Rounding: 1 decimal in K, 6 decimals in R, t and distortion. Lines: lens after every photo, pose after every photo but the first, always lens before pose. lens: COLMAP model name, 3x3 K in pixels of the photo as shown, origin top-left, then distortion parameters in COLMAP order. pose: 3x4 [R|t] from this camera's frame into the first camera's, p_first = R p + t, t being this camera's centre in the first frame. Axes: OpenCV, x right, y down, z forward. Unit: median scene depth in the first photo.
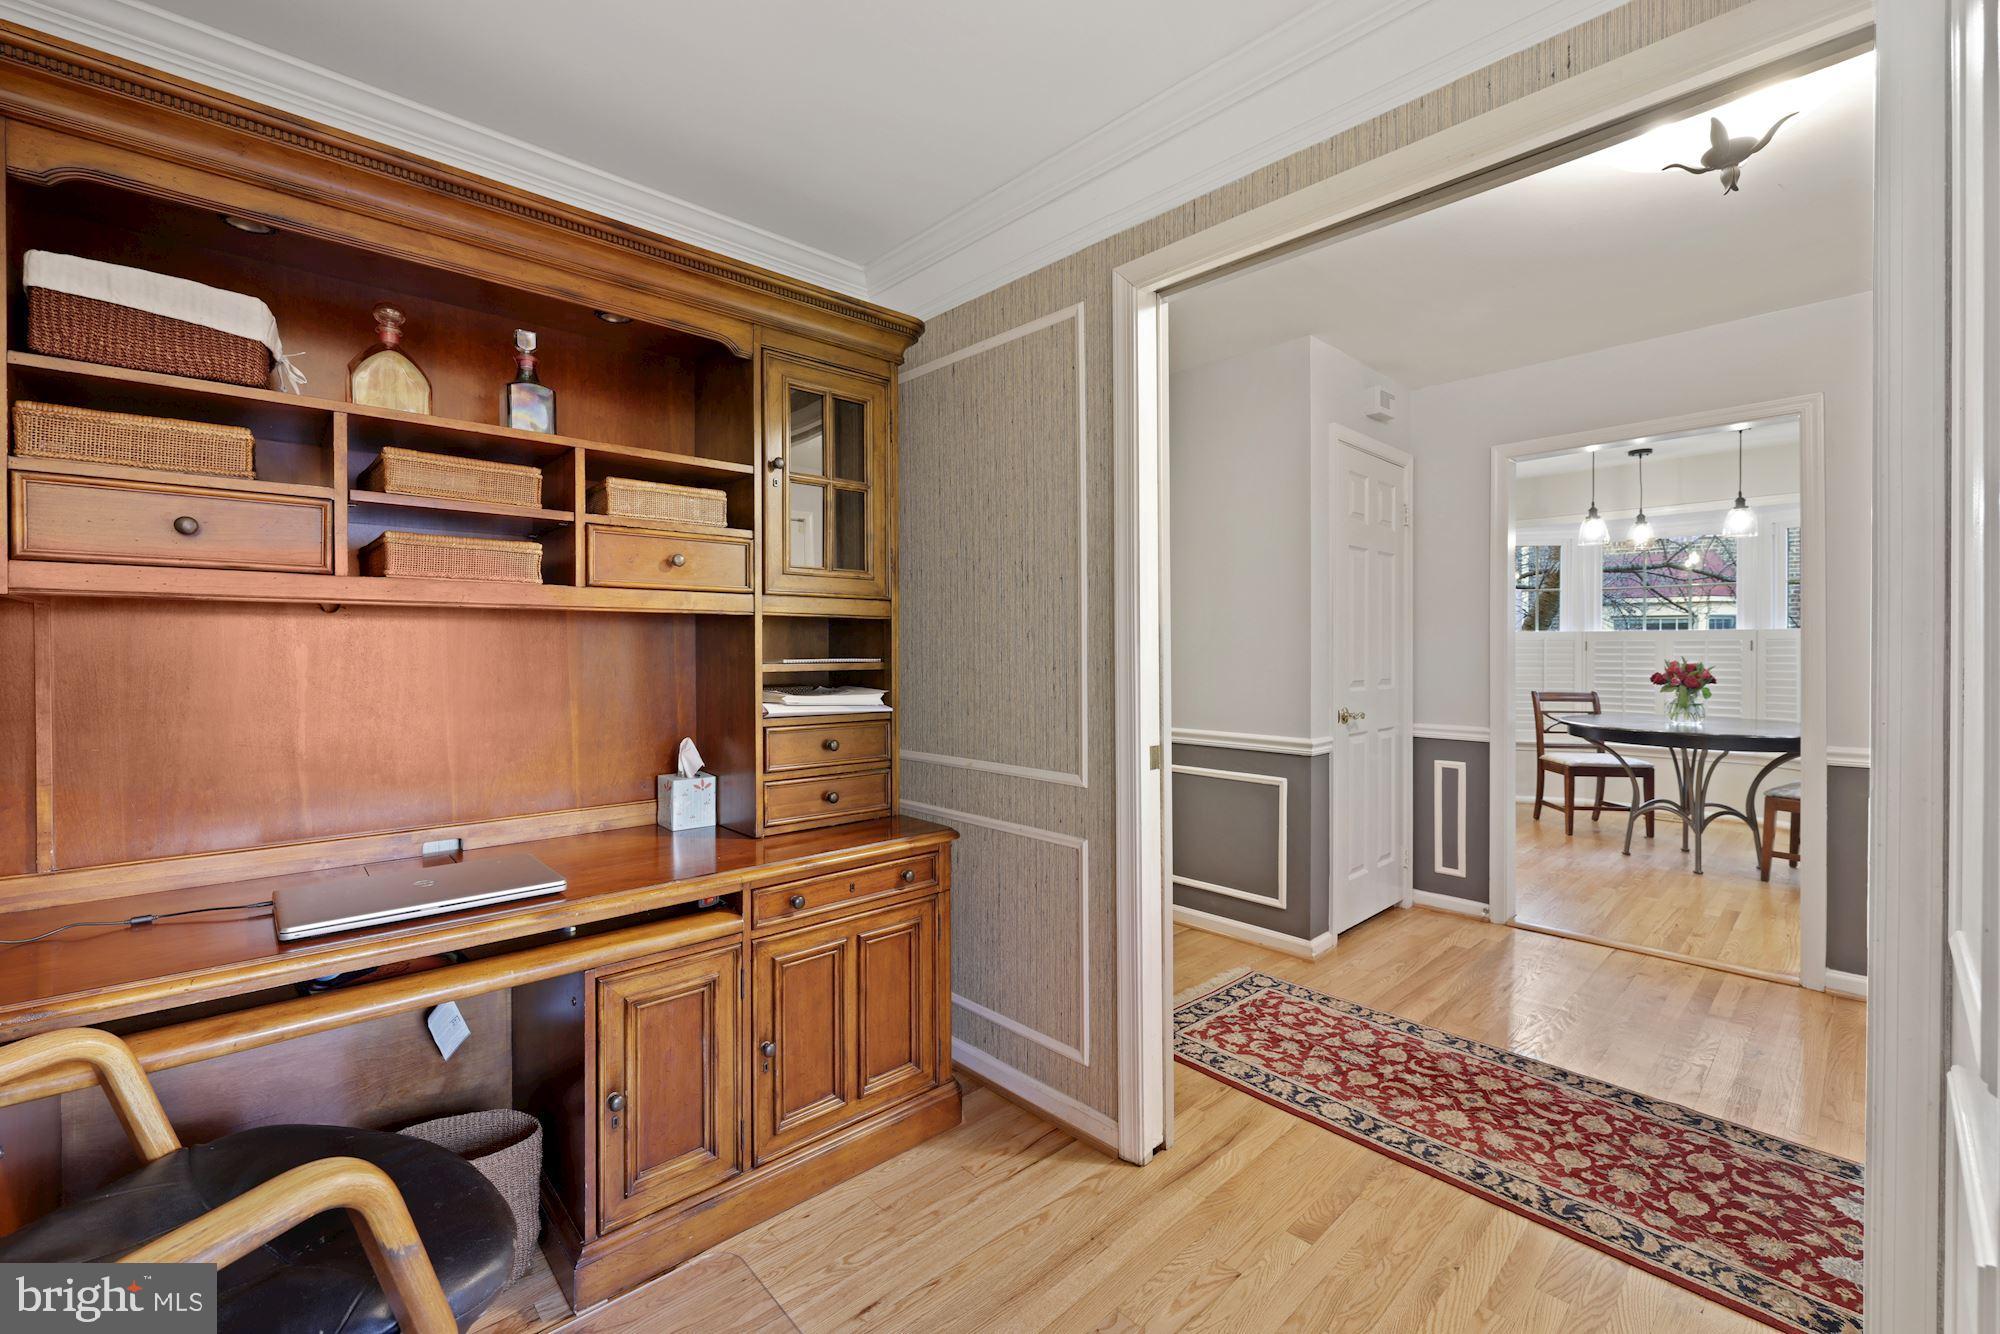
lens RADIAL K [[835.9, 0, 985.4], [0, 835.9, 651.2], [0, 0, 1]] dist [-0.001850, -0.000385]
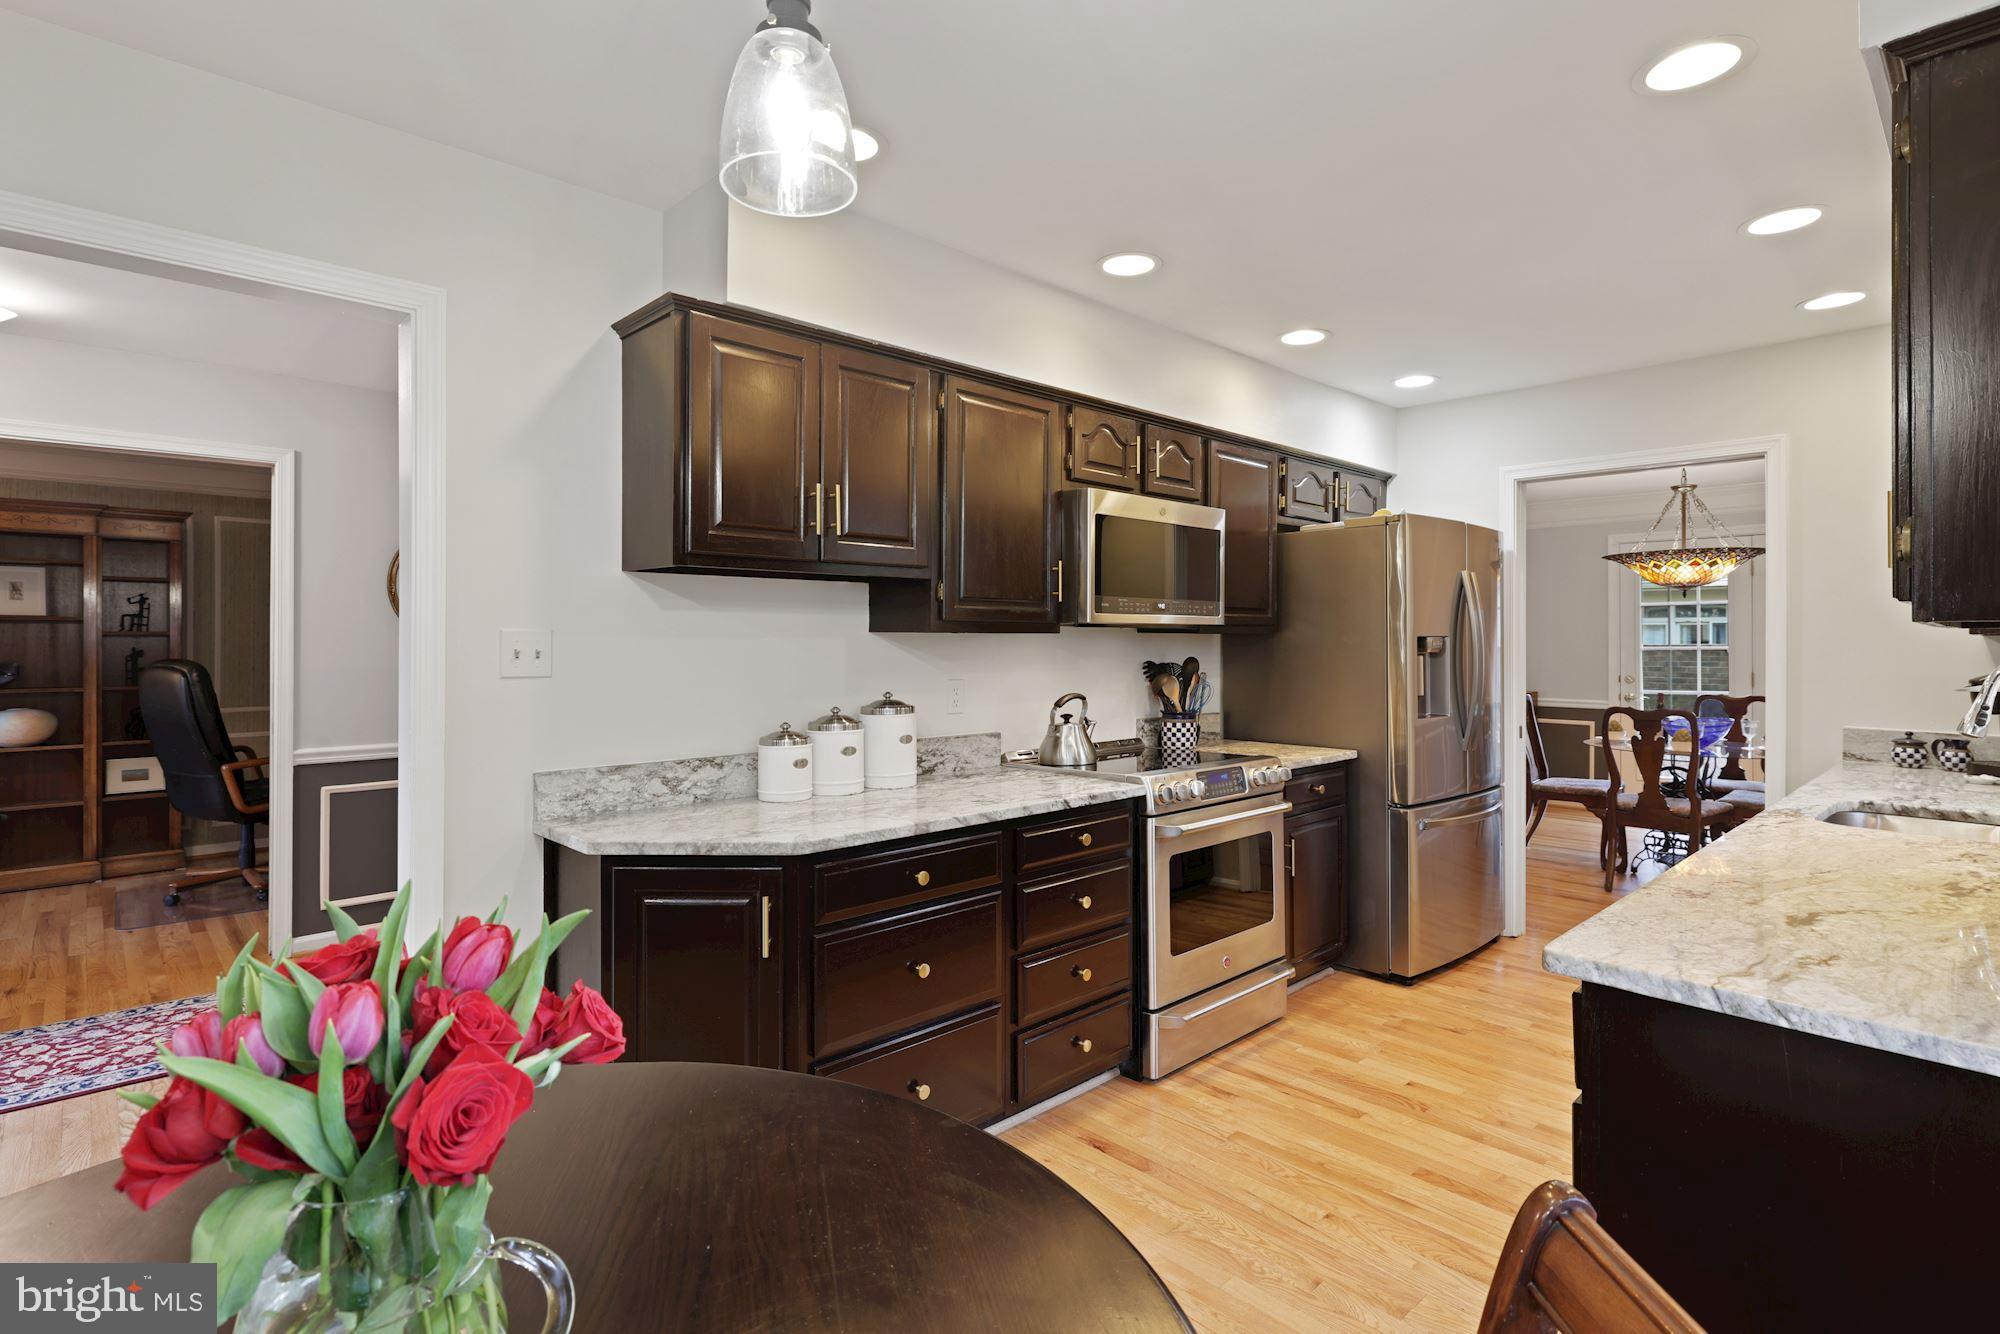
lens RADIAL K [[973.9, 0, 996.2], [0, 973.9, 636.3], [0, 0, 1]] dist [-0.000429, 0.000278]
pose [[0.006973, -0.000895, -0.999975, 1.732026], [-0.005572, 0.999984, -0.000934, -0.054785], [0.999960, 0.005578, 0.006968, 1.920214]]
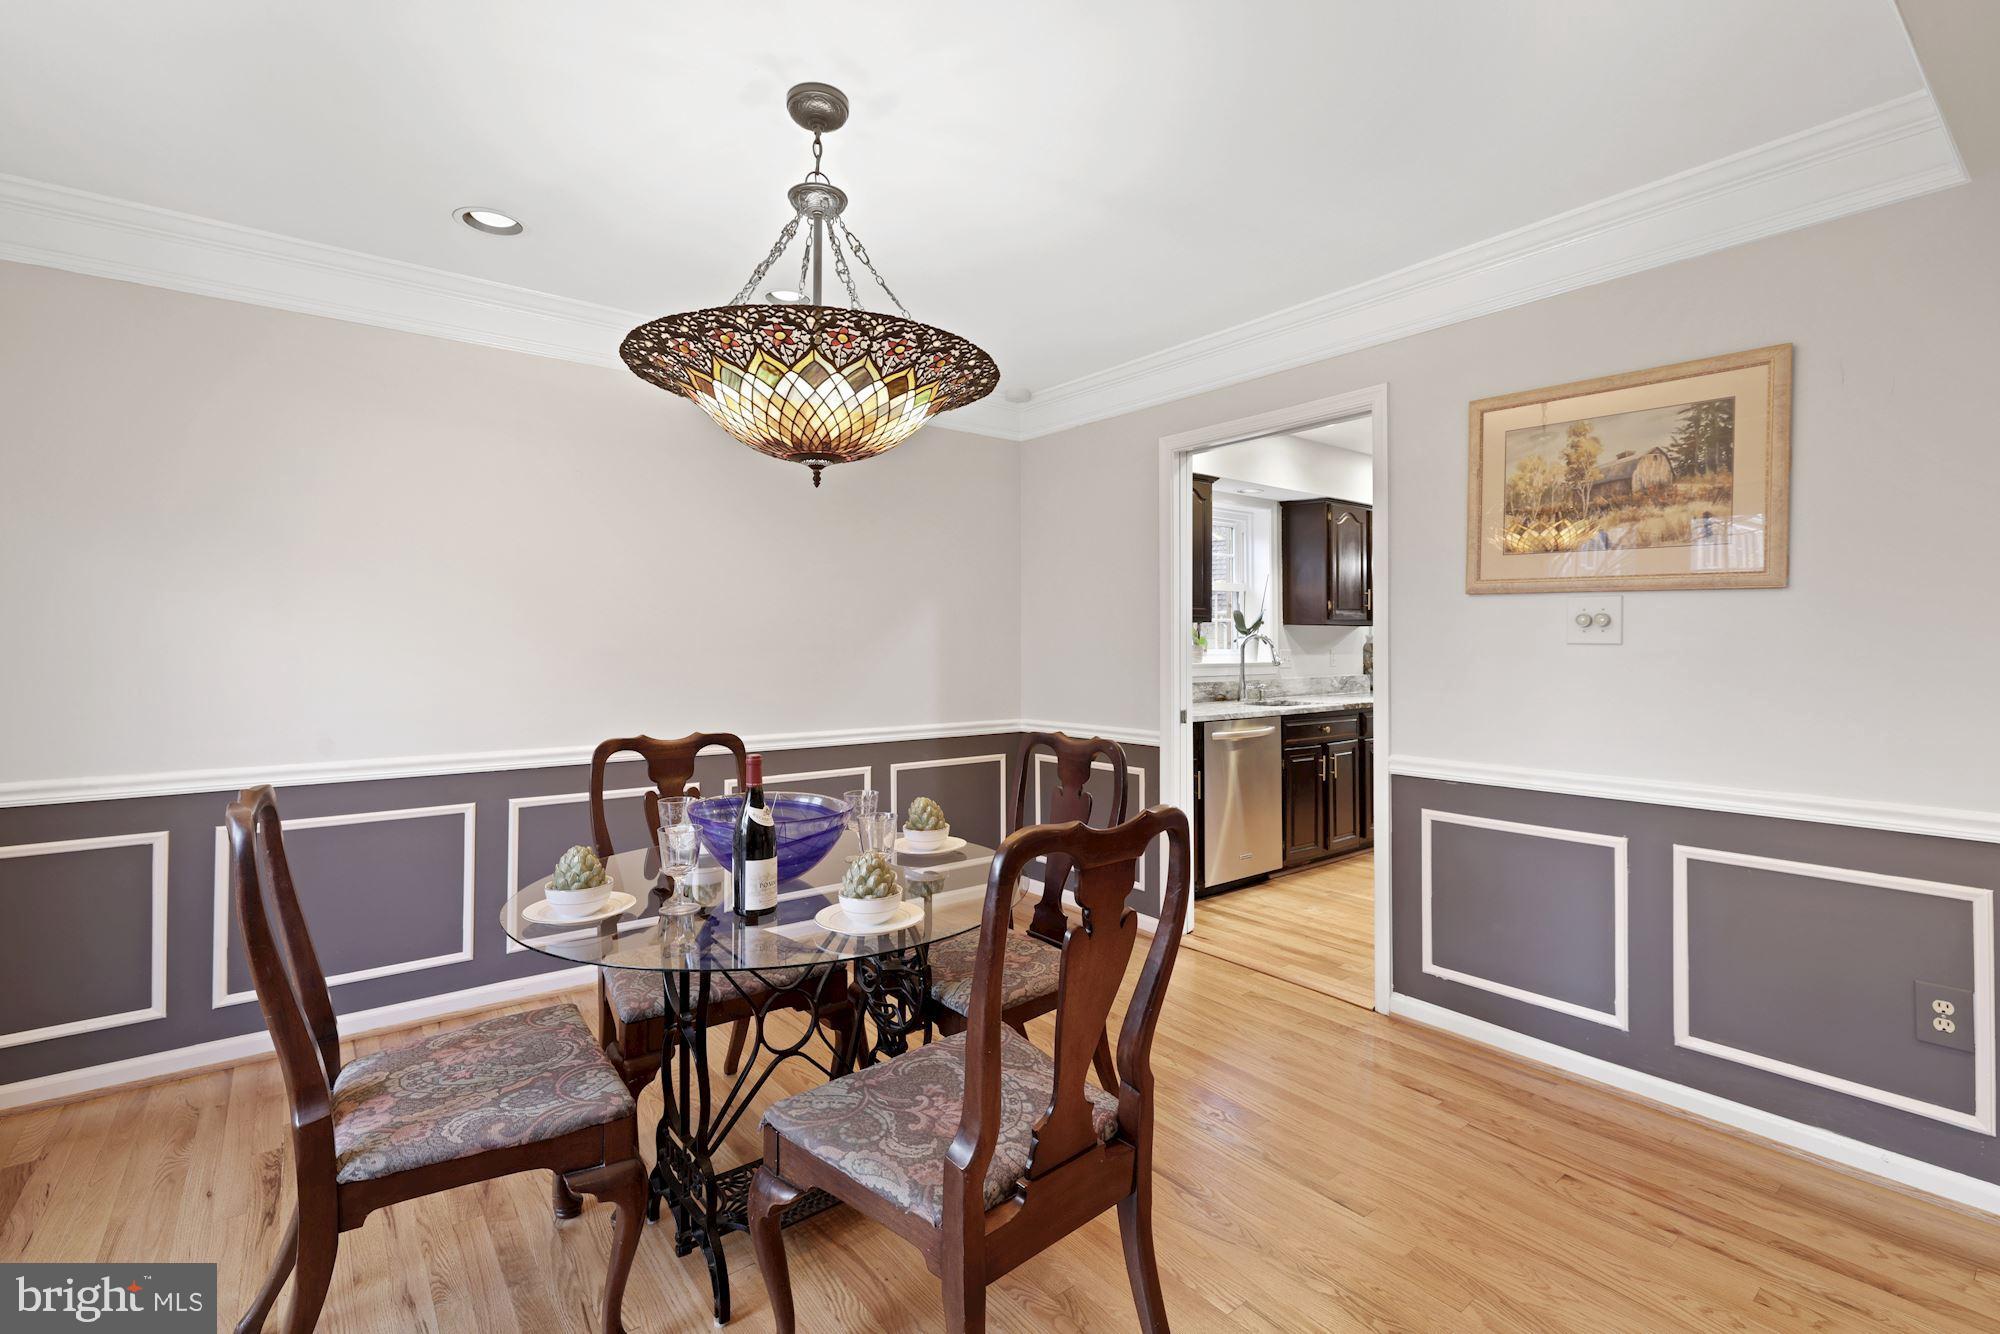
lens RADIAL K [[894.5, 0, 993.7], [0, 894.5, 638.2], [0, 0, 1]] dist [-0.003020, -0.000214]
pose [[0.086523, 0.010846, 0.996191, -1.122285], [0.006510, 0.999913, -0.011451, -0.013489], [-0.996229, 0.007476, 0.086445, 3.226906]]
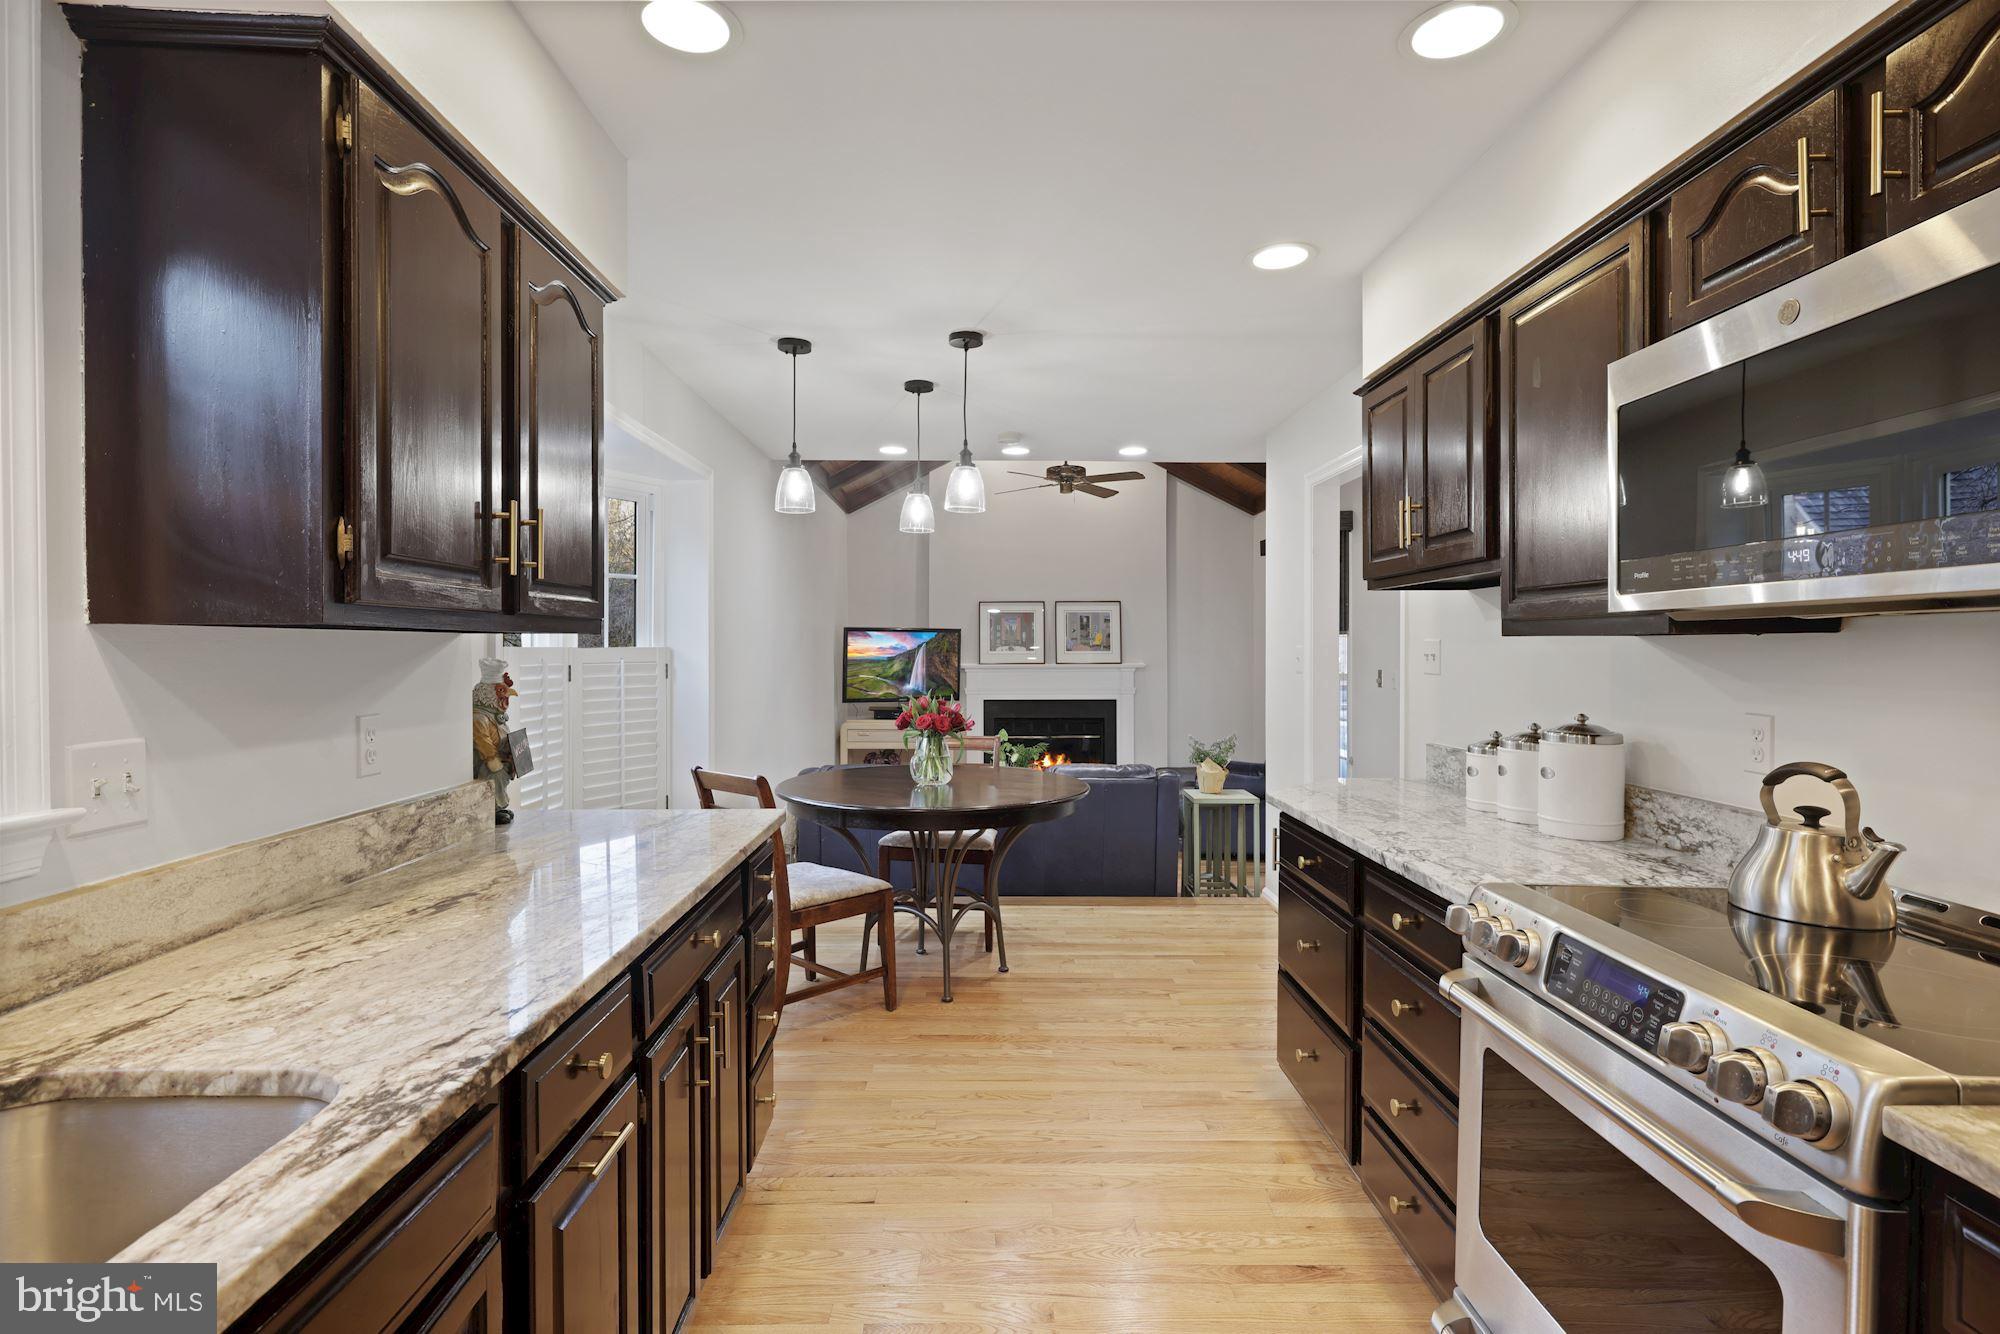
lens RADIAL K [[970.2, 0, 1000.8], [0, 970.2, 658.5], [0, 0, 1]] dist [0.000413, 0.000204]
pose [[-0.746348, -0.005102, 0.665536, 0.439853], [0.003562, 0.999926, 0.011660, -0.051941], [-0.665546, 0.011073, -0.746275, 2.774803]]
